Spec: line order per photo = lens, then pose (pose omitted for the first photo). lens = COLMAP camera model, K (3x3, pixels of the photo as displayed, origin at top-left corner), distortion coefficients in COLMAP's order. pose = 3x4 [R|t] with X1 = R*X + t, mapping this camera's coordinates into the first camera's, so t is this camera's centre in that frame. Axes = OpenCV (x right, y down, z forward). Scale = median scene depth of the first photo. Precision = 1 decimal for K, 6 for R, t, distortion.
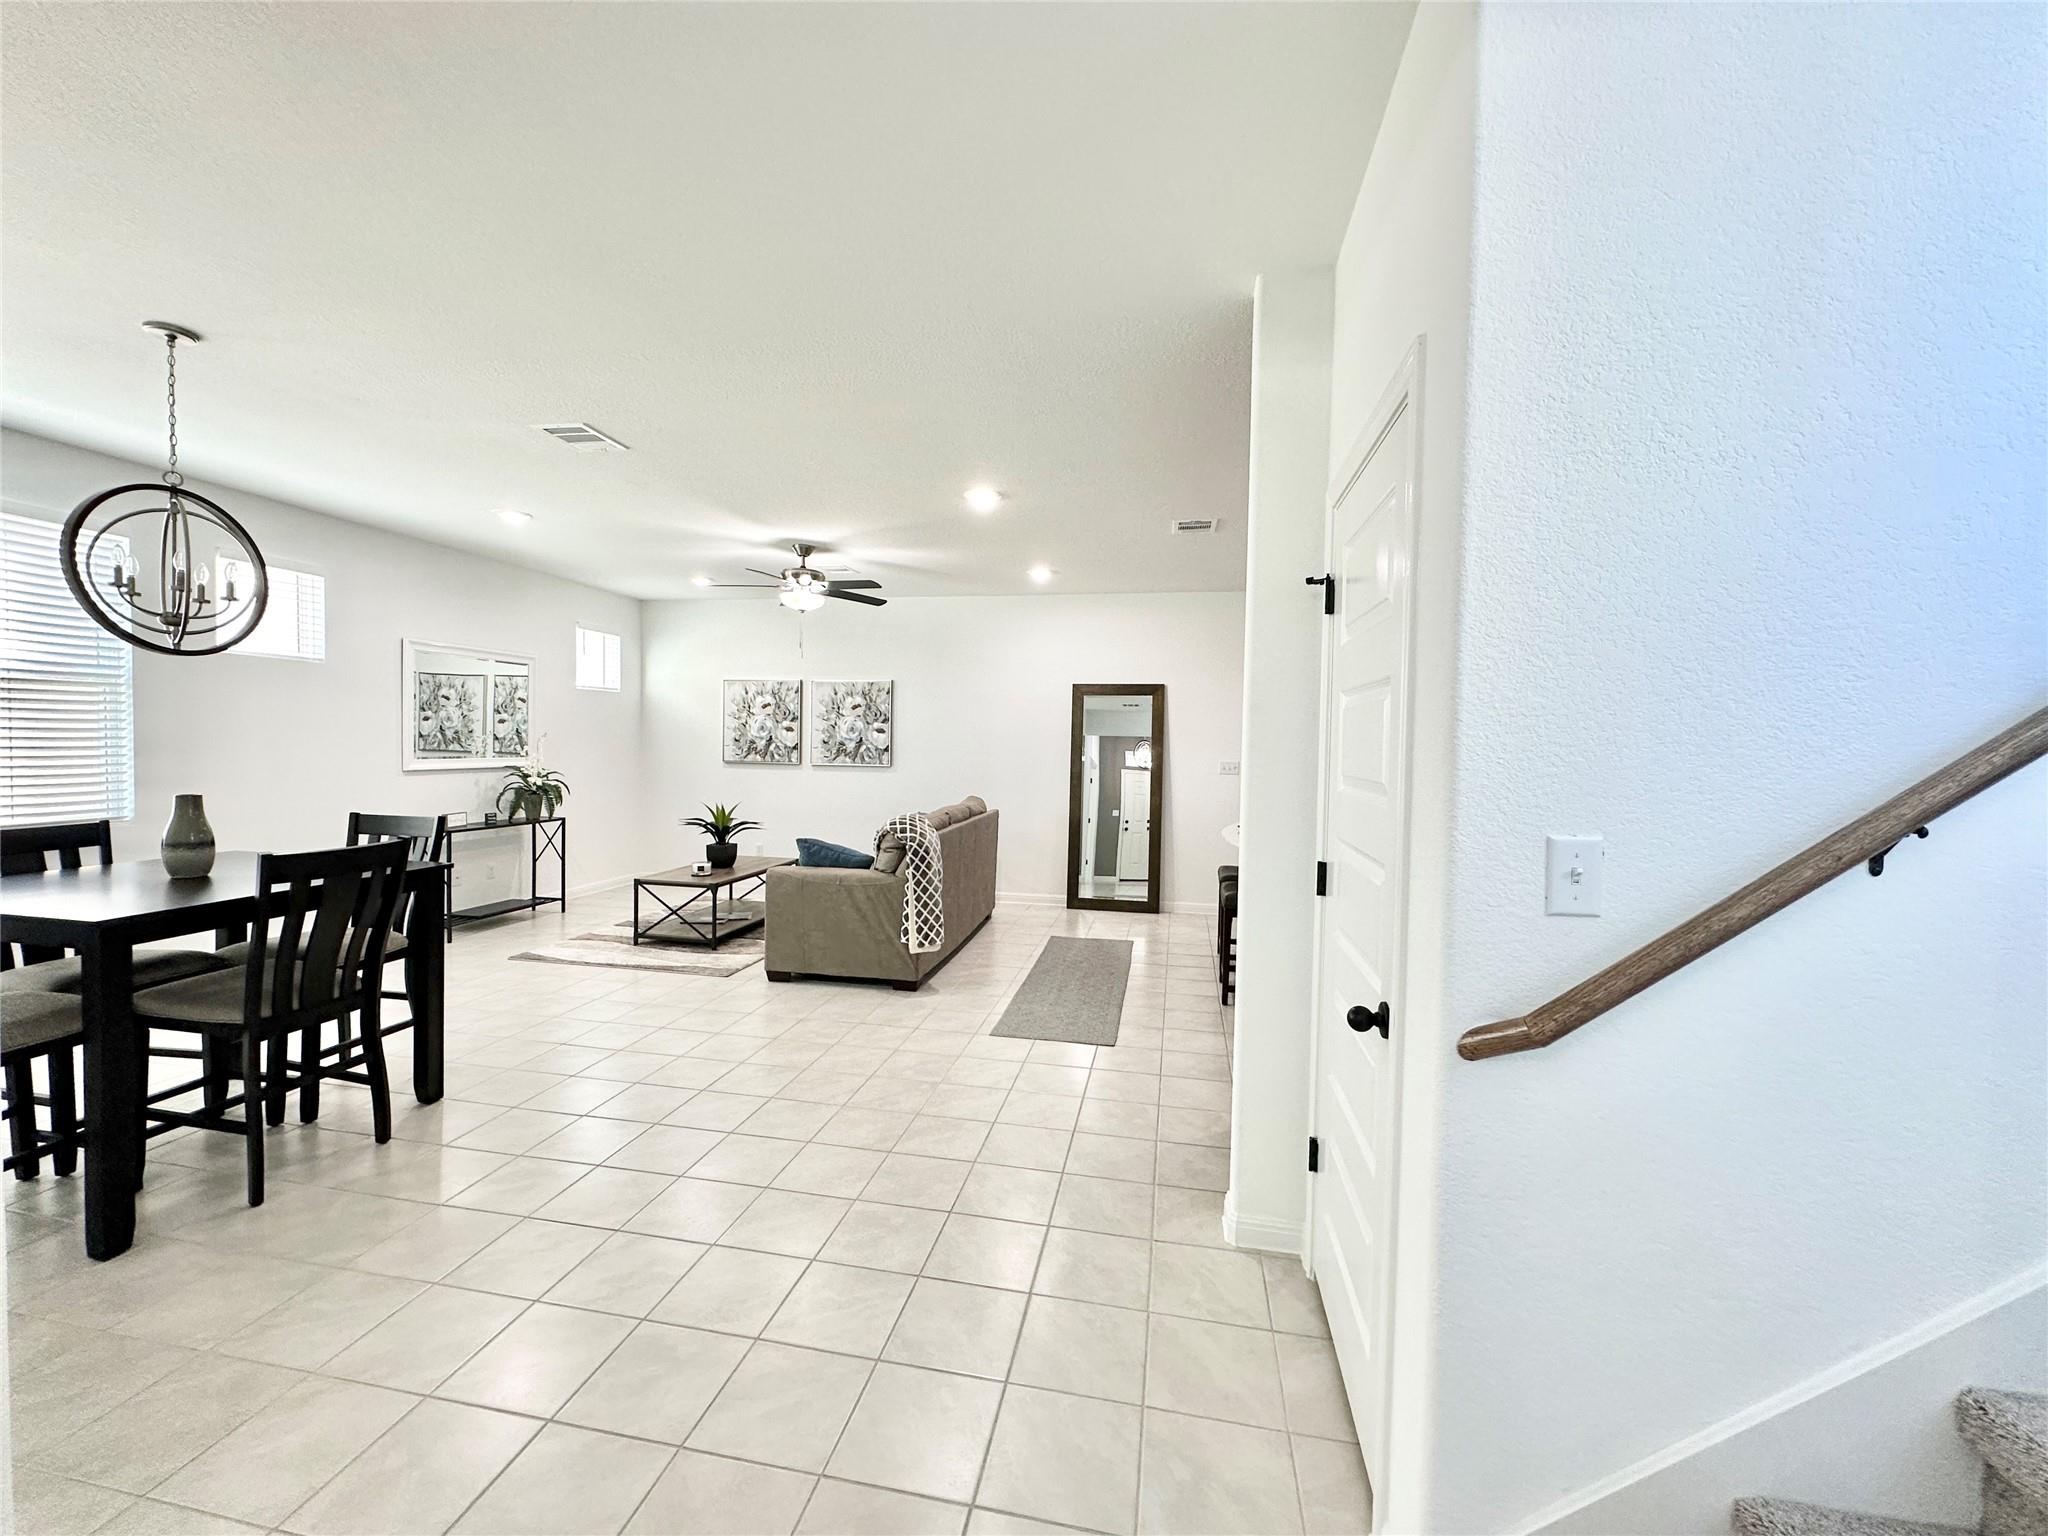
lens RADIAL K [[814.2, 0, 1019.5], [0, 814.2, 767.5], [0, 0, 1]] dist [-0.002192, 0.000885]
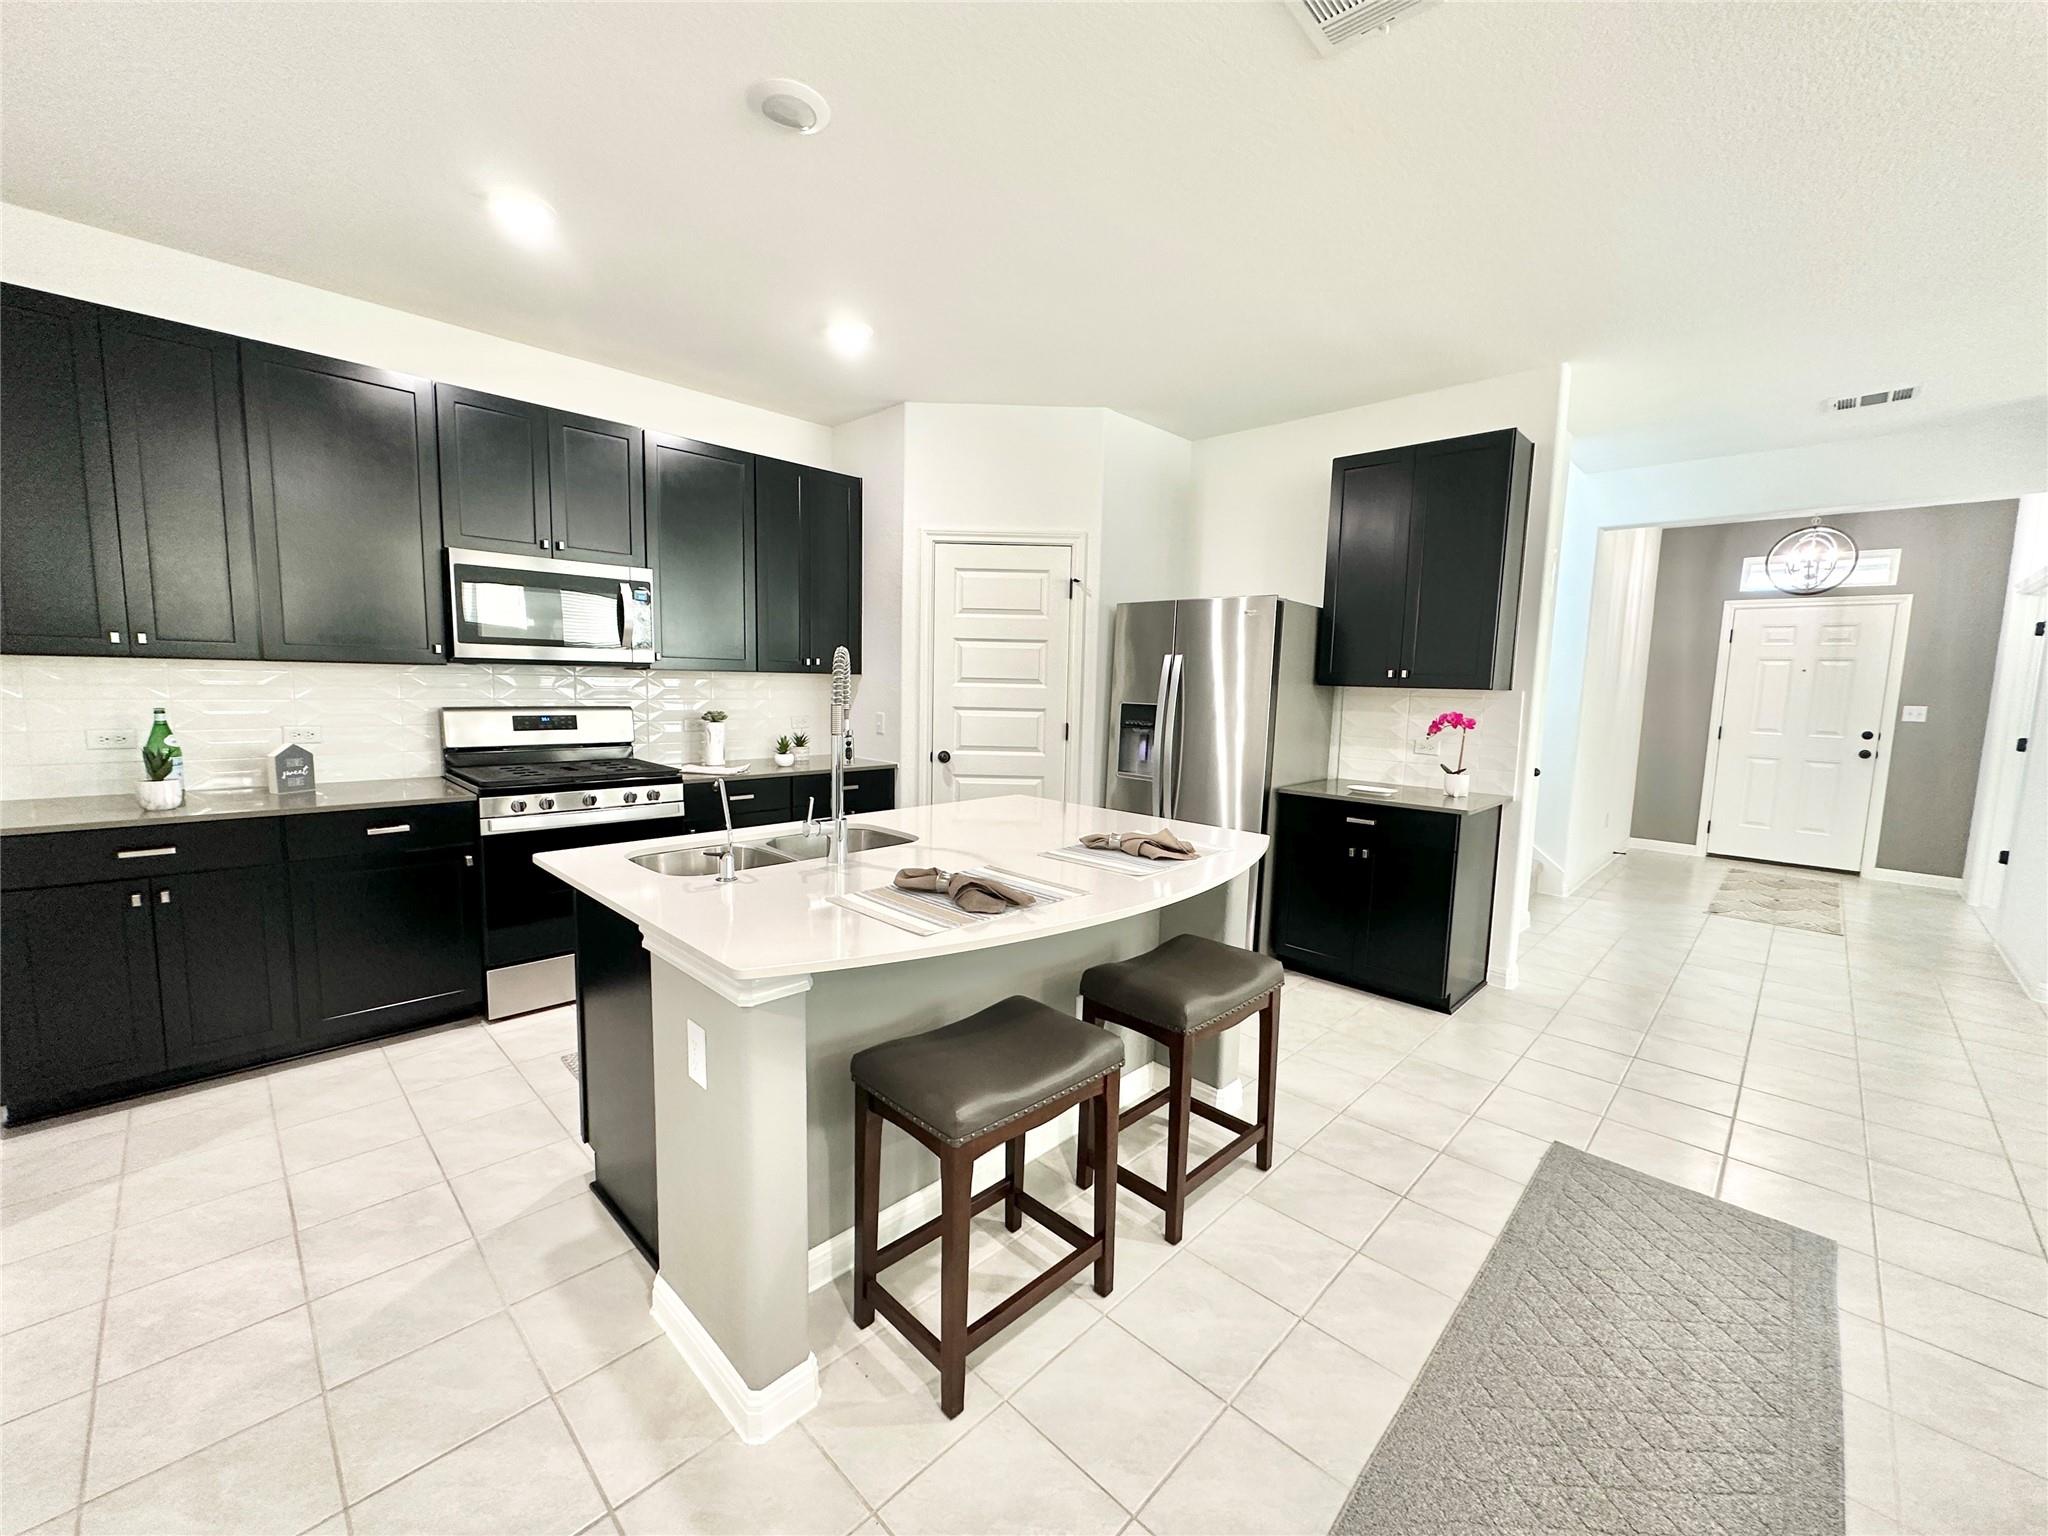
lens RADIAL K [[814.2, 0, 1022.8], [0, 814.2, 769.3], [0, 0, 1]] dist [-0.002192, 0.000885]
pose [[-0.834306, -0.098864, 0.542365, 0.117460], [-0.022183, 0.989013, 0.146157, -0.025799], [-0.550855, 0.109908, -0.827332, 1.387612]]
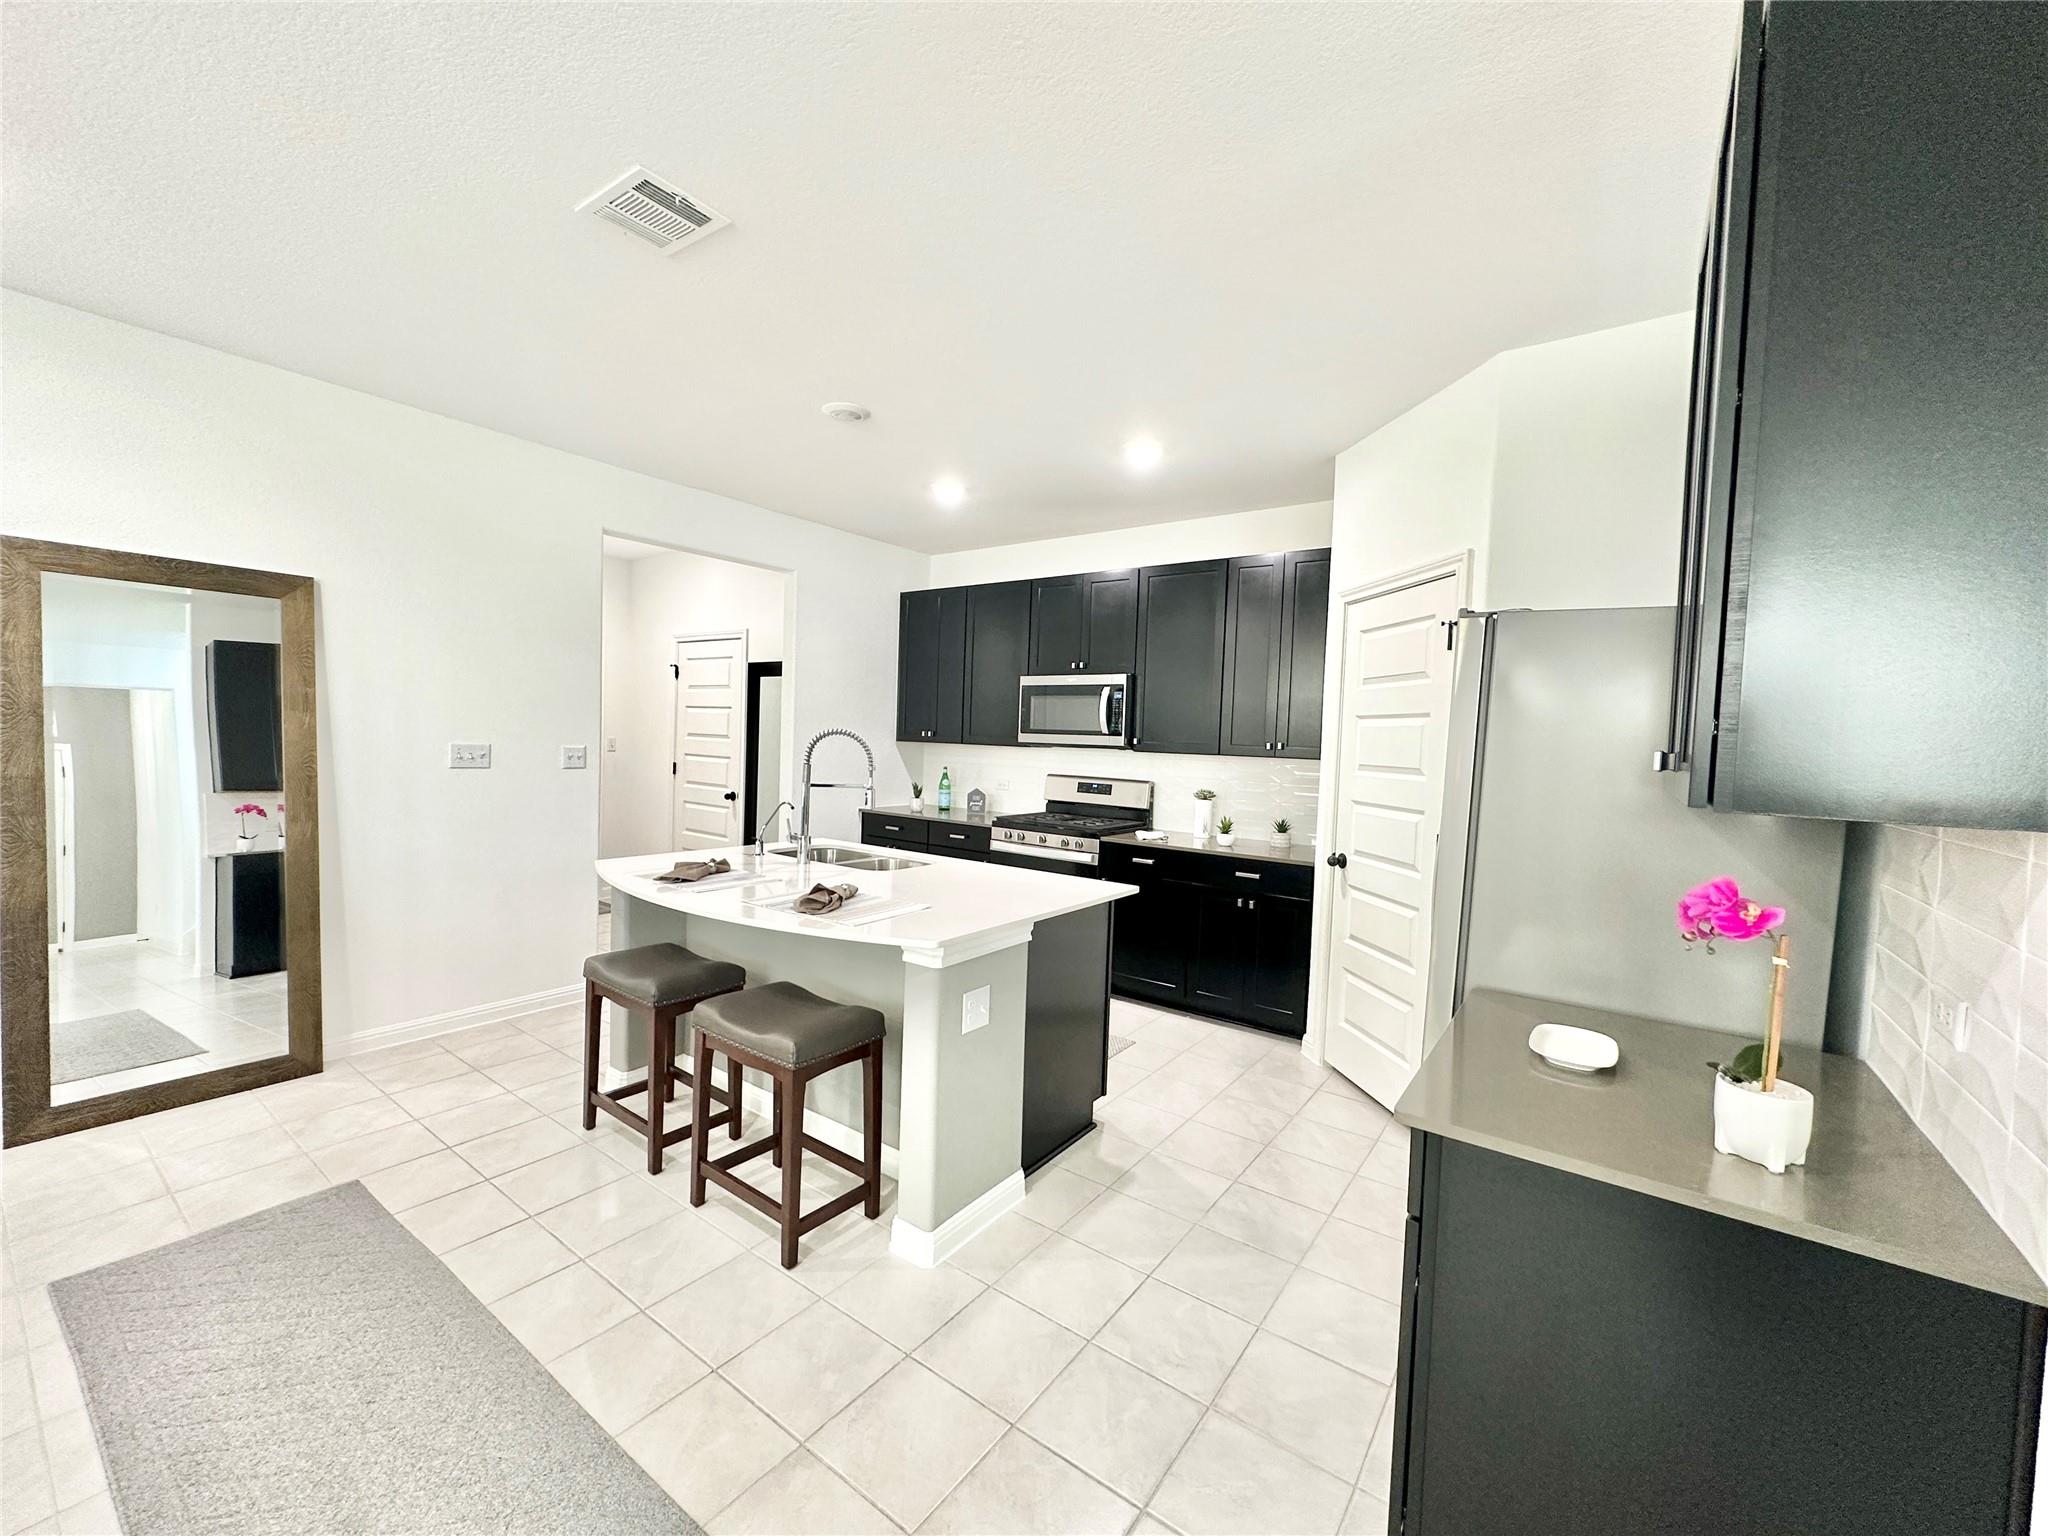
lens RADIAL K [[814.2, 0, 1024.3], [0, 814.2, 768.0], [0, 0, 1]] dist [-0.002192, 0.000885]
pose [[0.423317, -0.040363, 0.905082, -0.106031], [0.000886, 0.999025, 0.044138, -0.022225], [-0.905981, -0.017882, 0.422940, 0.635457]]
